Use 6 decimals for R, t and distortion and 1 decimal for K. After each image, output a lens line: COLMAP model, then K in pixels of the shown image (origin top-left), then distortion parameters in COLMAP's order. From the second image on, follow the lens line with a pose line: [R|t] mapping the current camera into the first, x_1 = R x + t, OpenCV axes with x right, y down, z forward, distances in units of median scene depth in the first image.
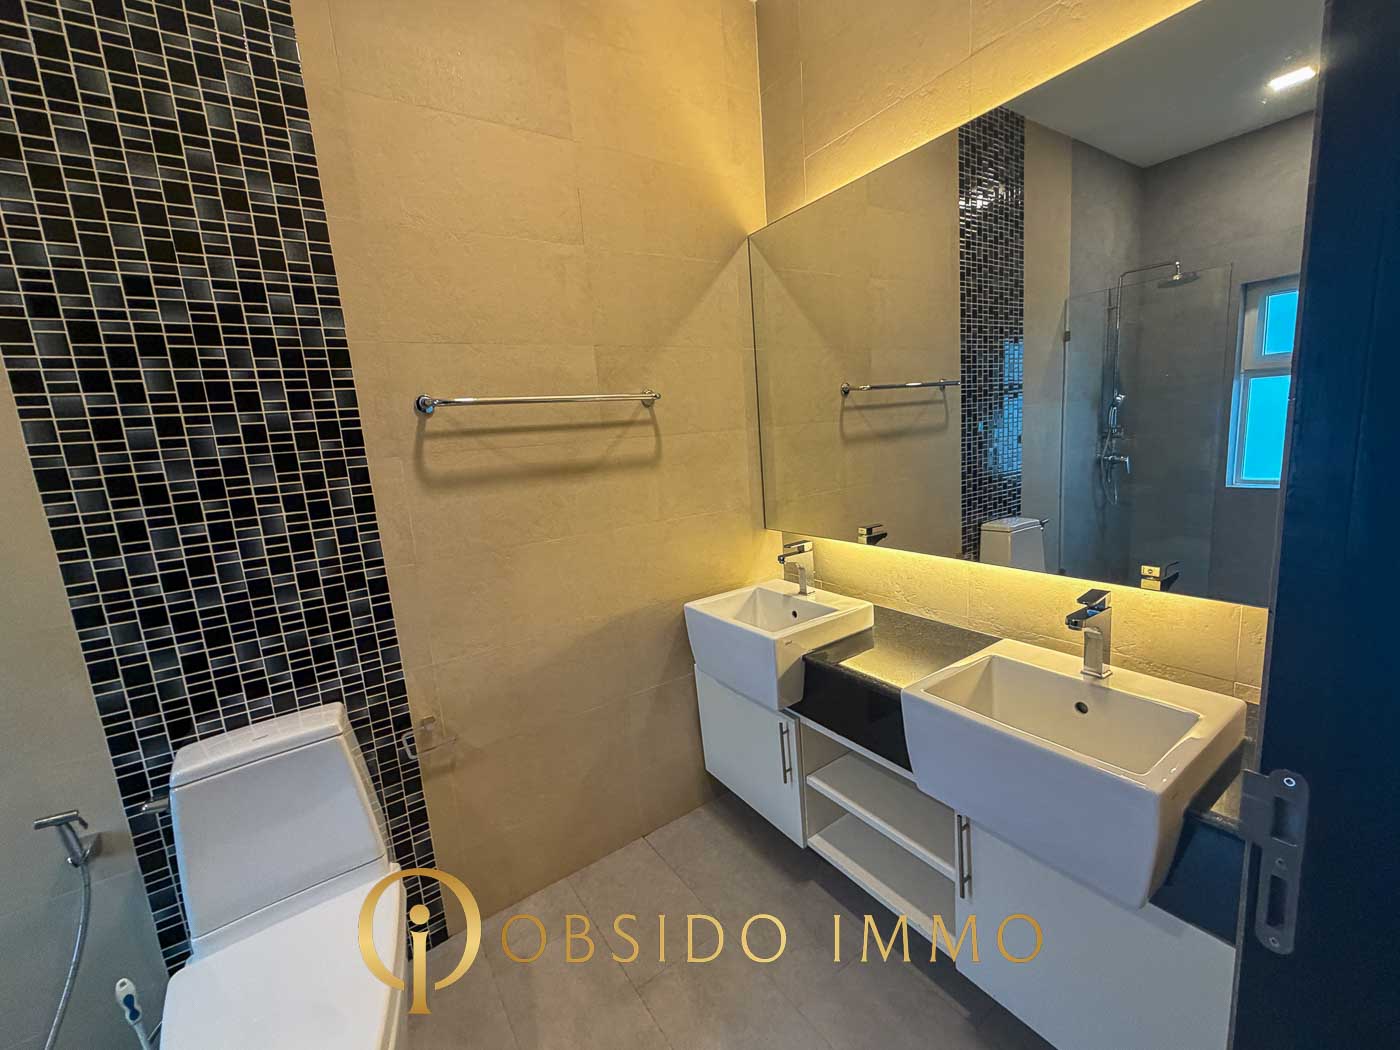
lens RADIAL K [[562.0, 0, 694.6], [0, 562.0, 524.1], [0, 0, 1]] dist [-0.000253, 0.000517]
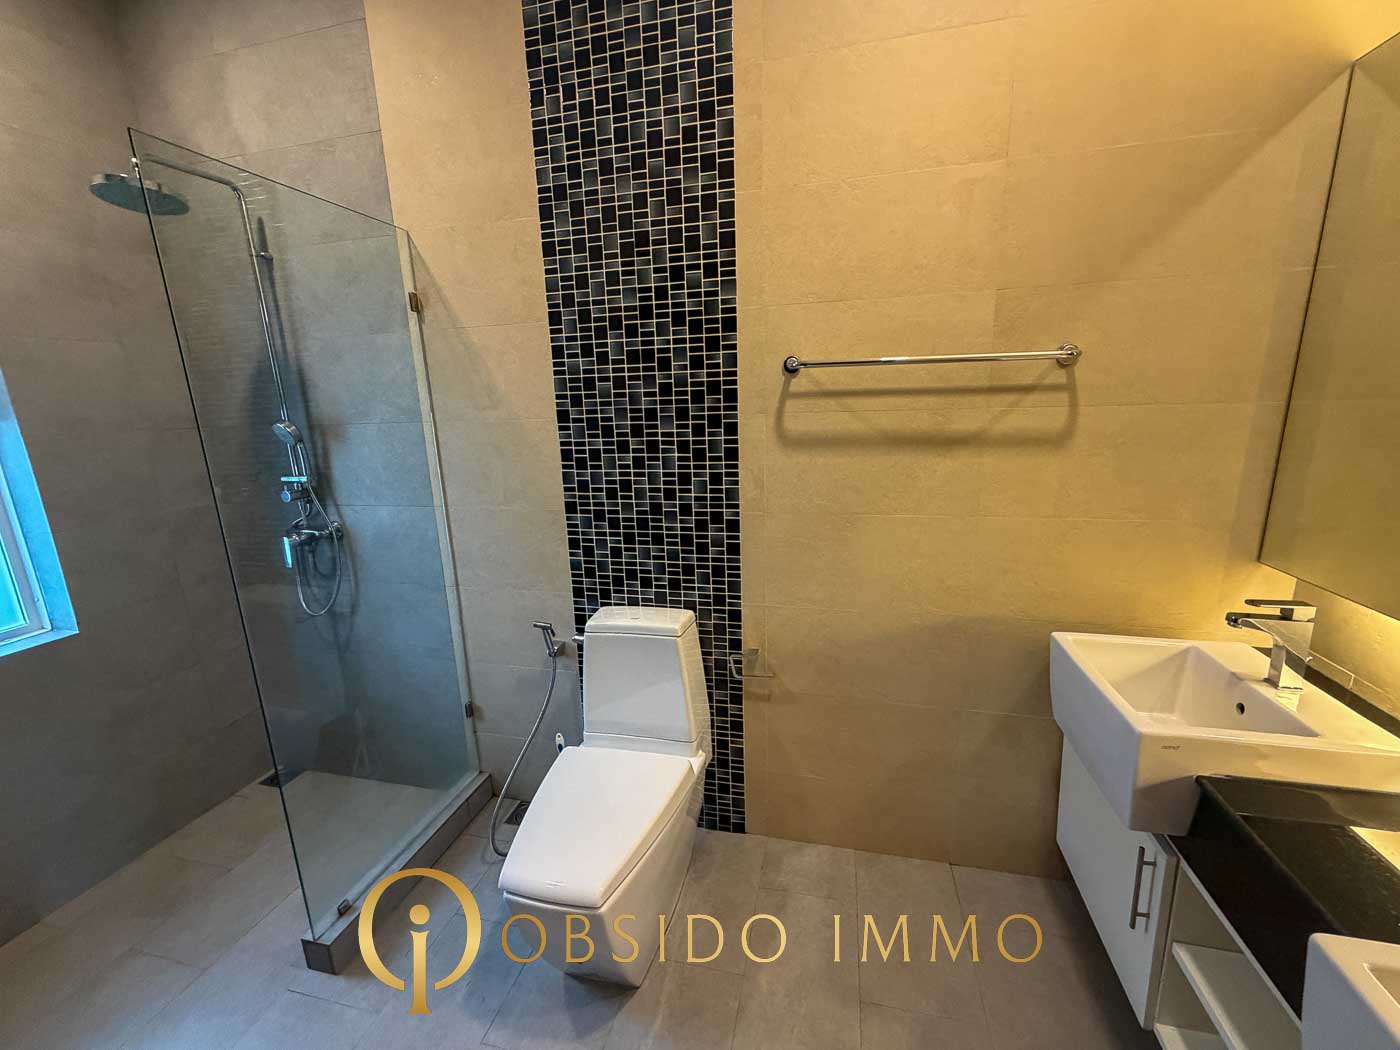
lens RADIAL K [[562.0, 0, 701.2], [0, 562.0, 523.7], [0, 0, 1]] dist [-0.000253, 0.000517]
pose [[0.675156, 0.215201, -0.705587, 0.218819], [-0.139140, 0.976483, 0.164684, -0.079728], [0.724434, -0.013012, 0.689221, 0.168417]]
